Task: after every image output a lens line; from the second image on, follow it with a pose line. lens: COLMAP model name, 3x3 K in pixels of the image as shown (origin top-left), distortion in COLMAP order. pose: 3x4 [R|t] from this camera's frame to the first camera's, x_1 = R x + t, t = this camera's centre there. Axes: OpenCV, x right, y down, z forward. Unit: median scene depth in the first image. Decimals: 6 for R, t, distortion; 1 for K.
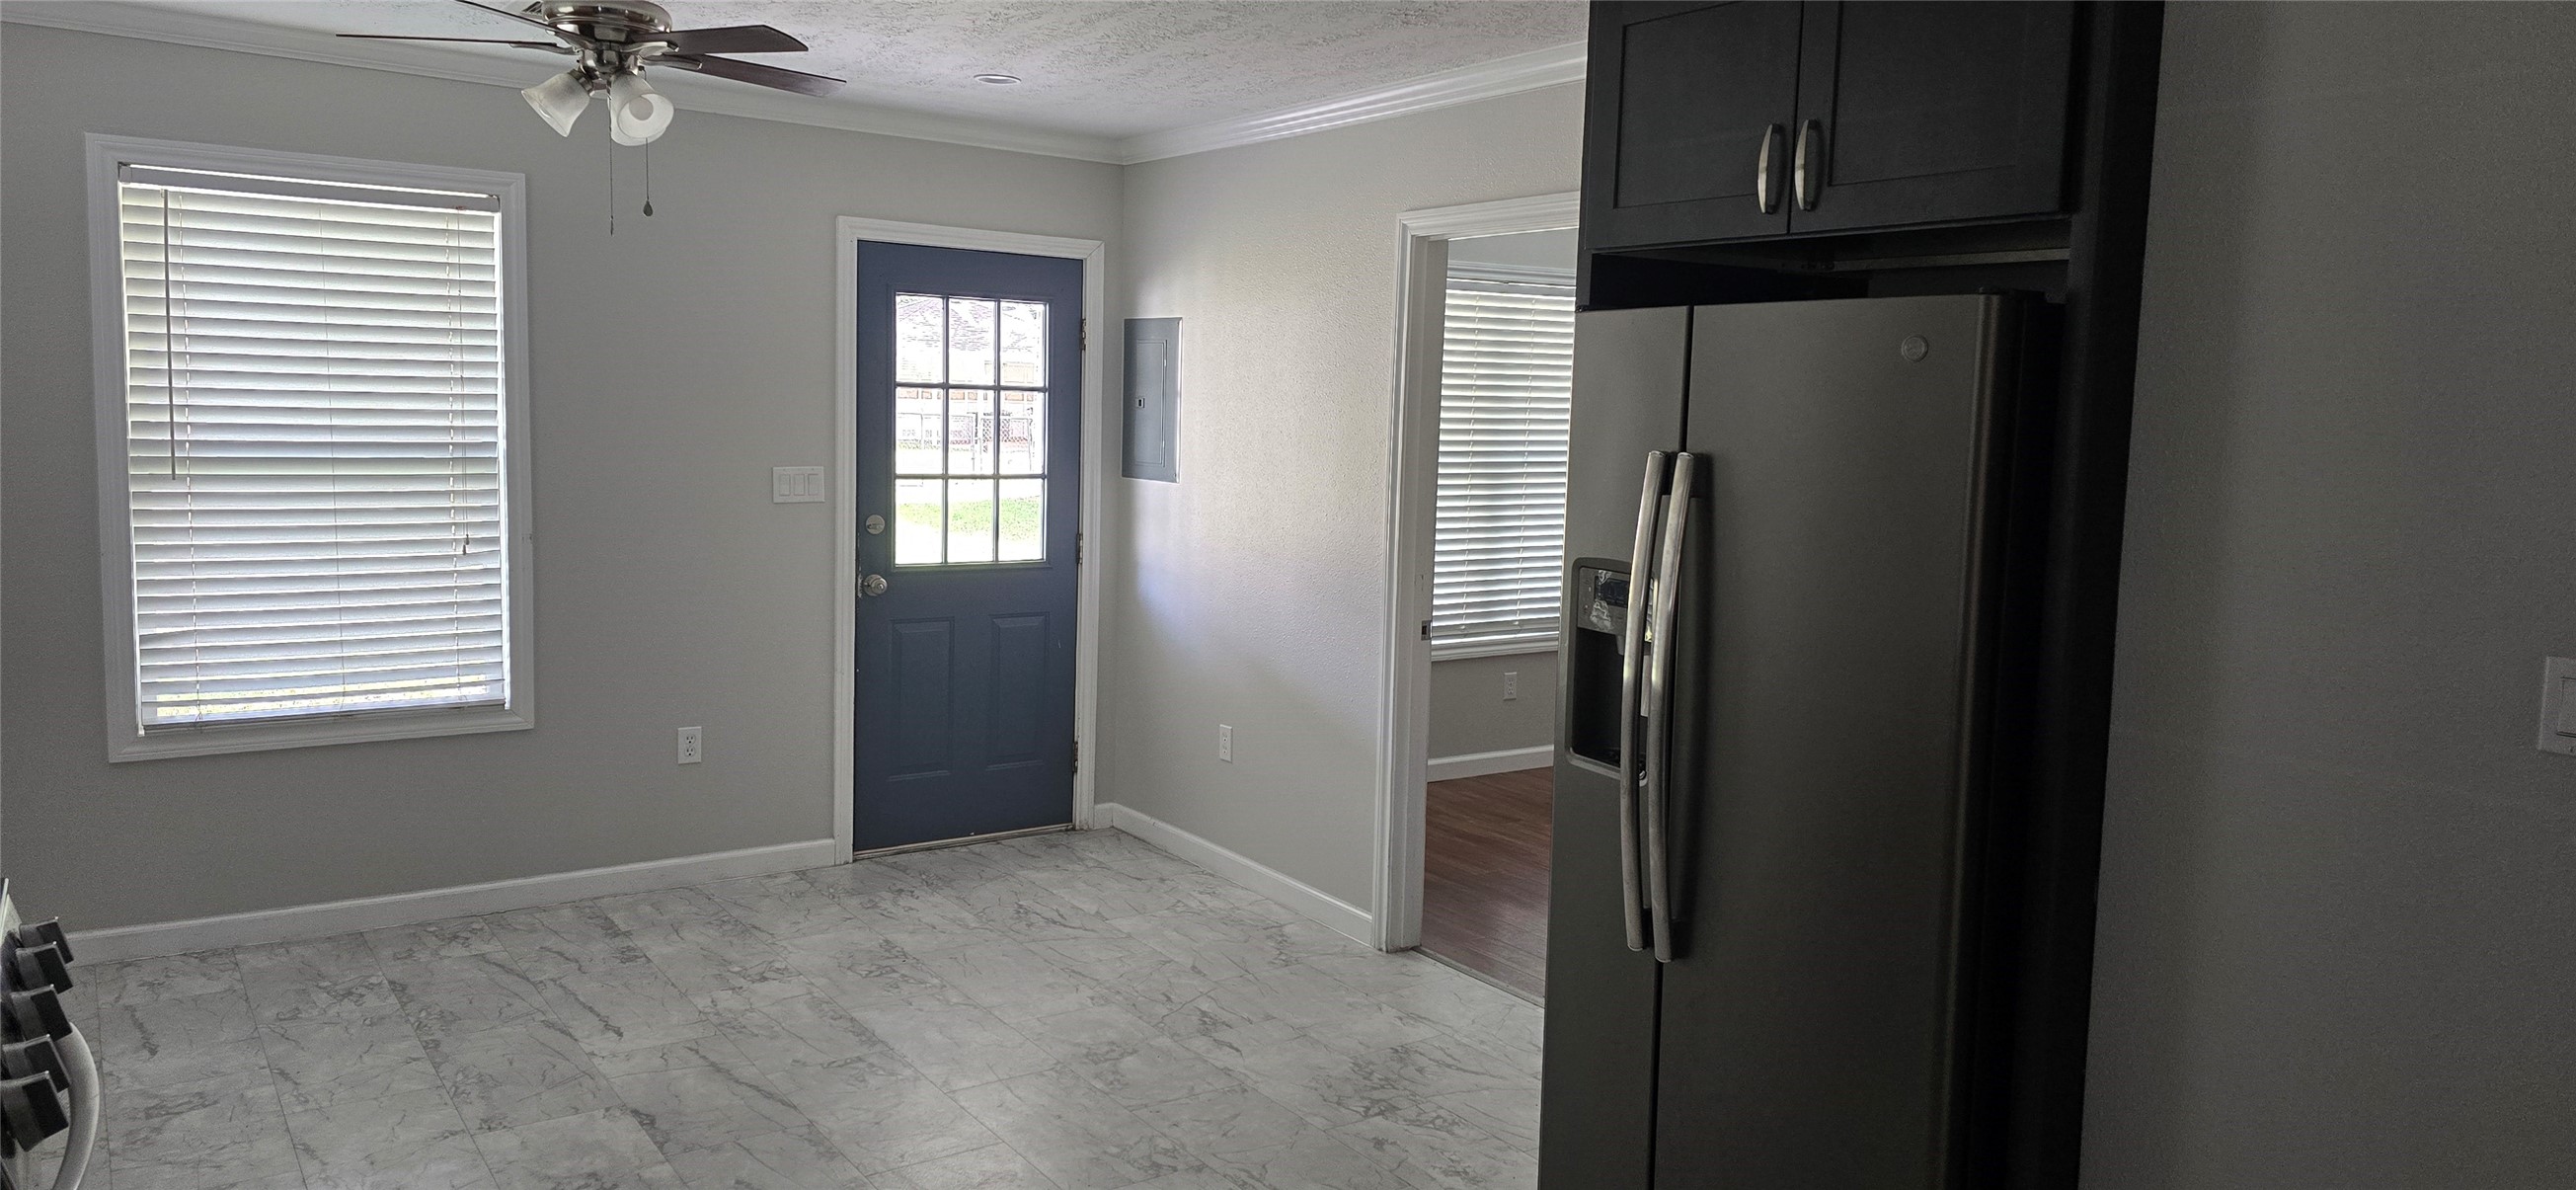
lens RADIAL K [[1752.1, 0, 1293.7], [0, 1752.1, 590.9], [0, 0, 1]] dist [0.061103, -0.002723]
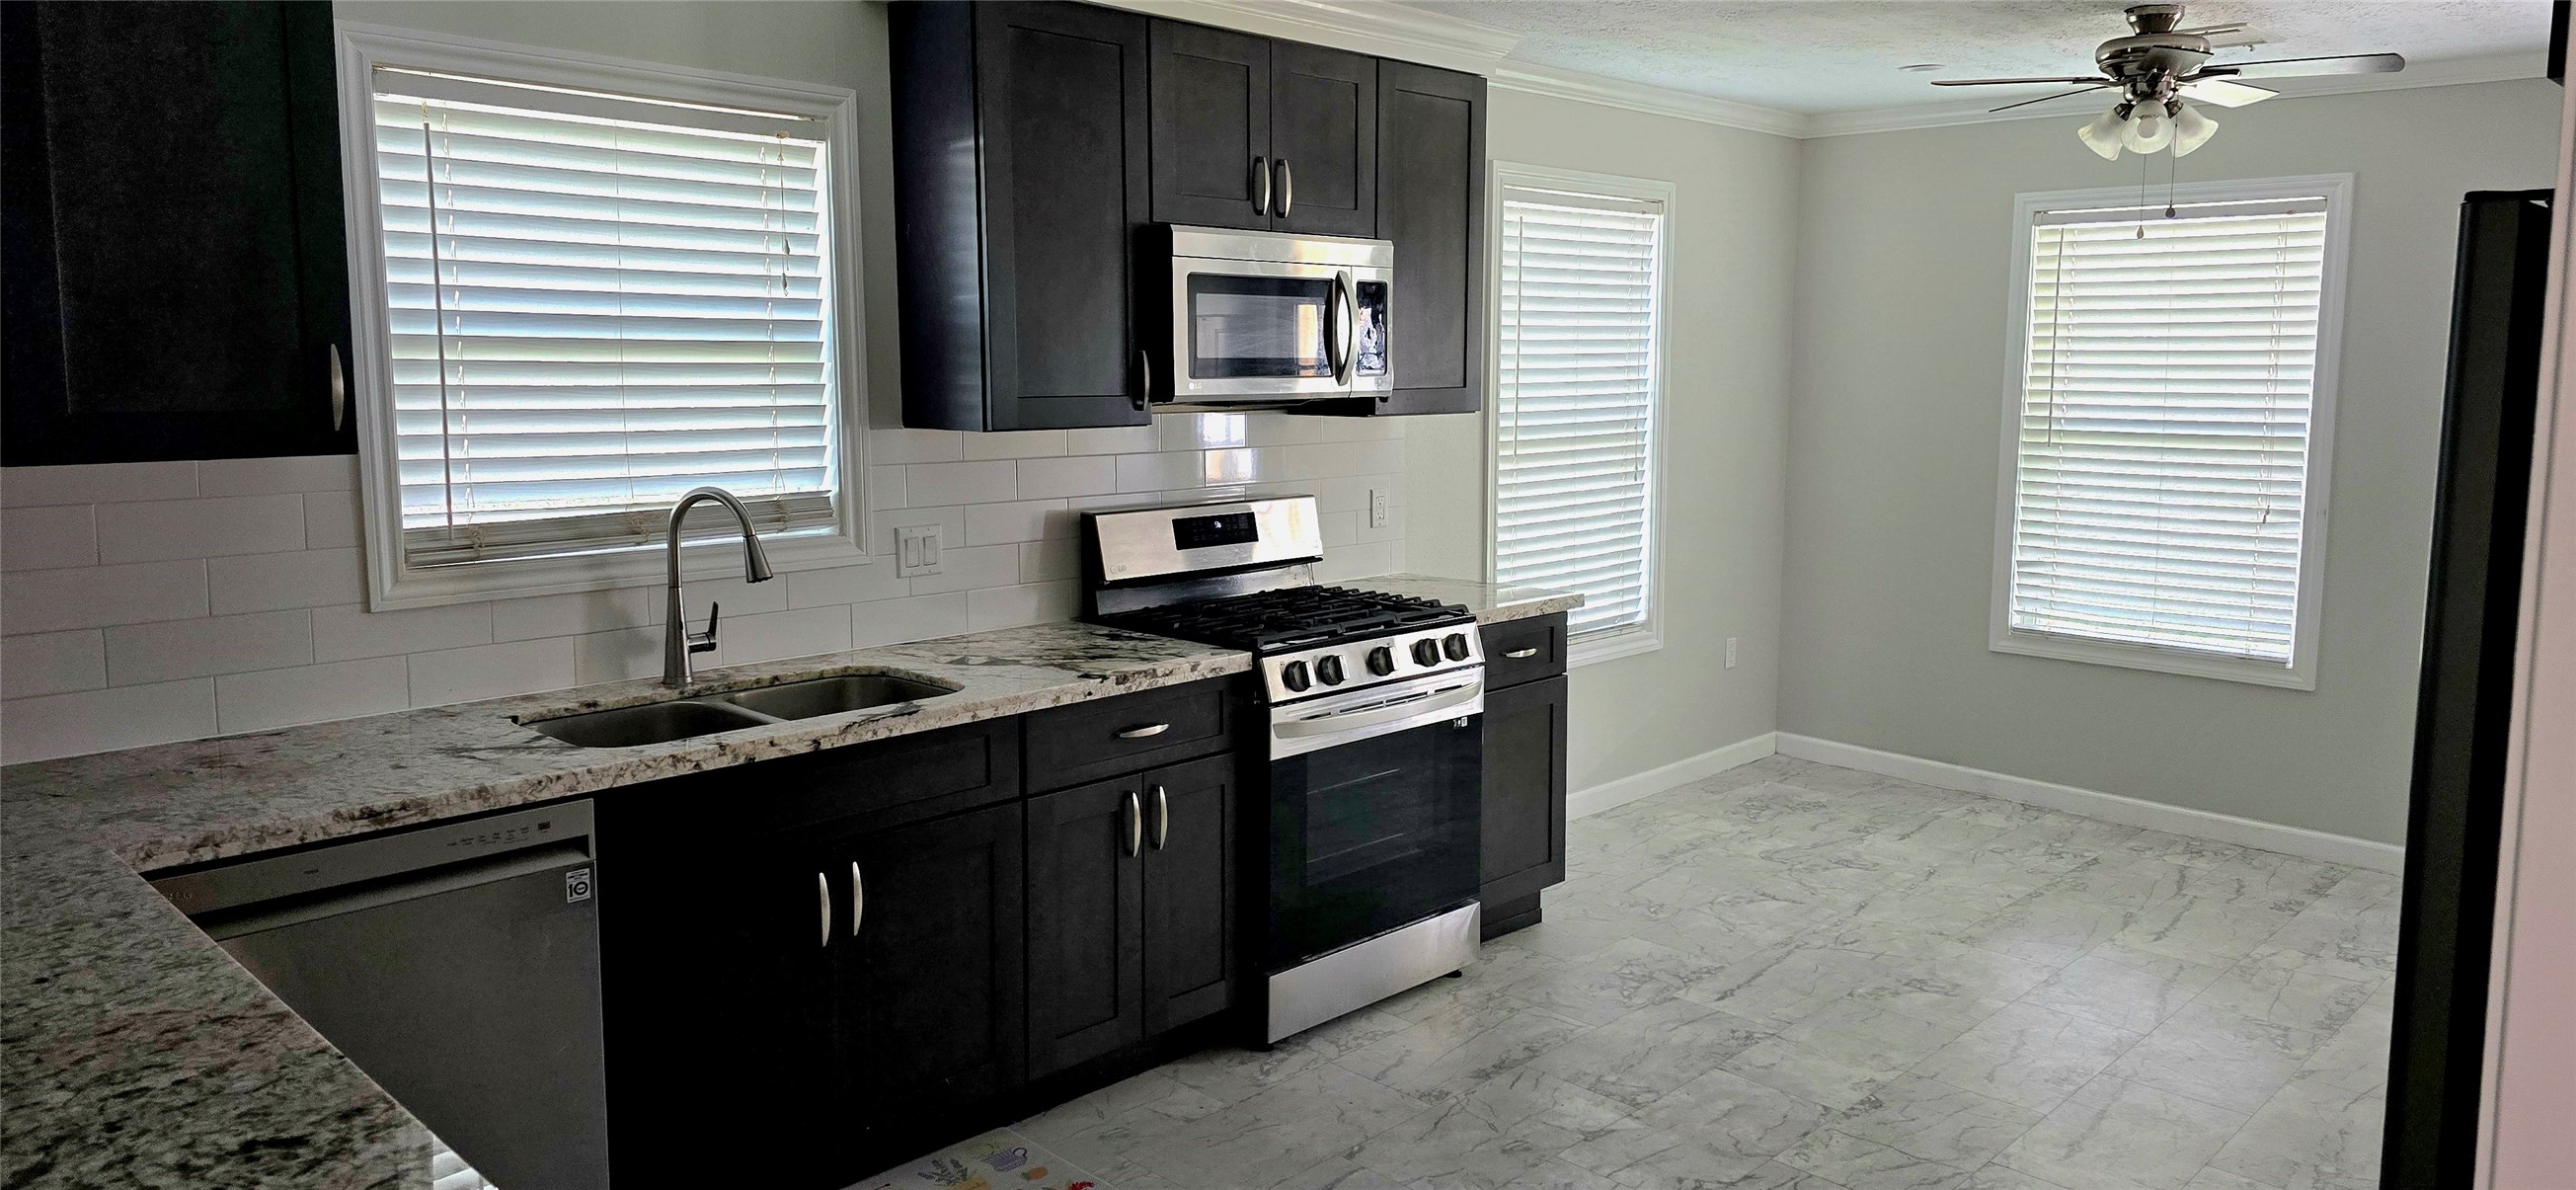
lens RADIAL K [[1752.1, 0, 1290.3], [0, 1752.1, 584.9], [0, 0, 1]] dist [0.061103, -0.002723]
pose [[0.205879, 0.108658, -0.972526, 0.547218], [-0.114942, 0.989622, 0.086235, -0.008866], [0.971803, 0.094030, 0.216232, 0.178809]]
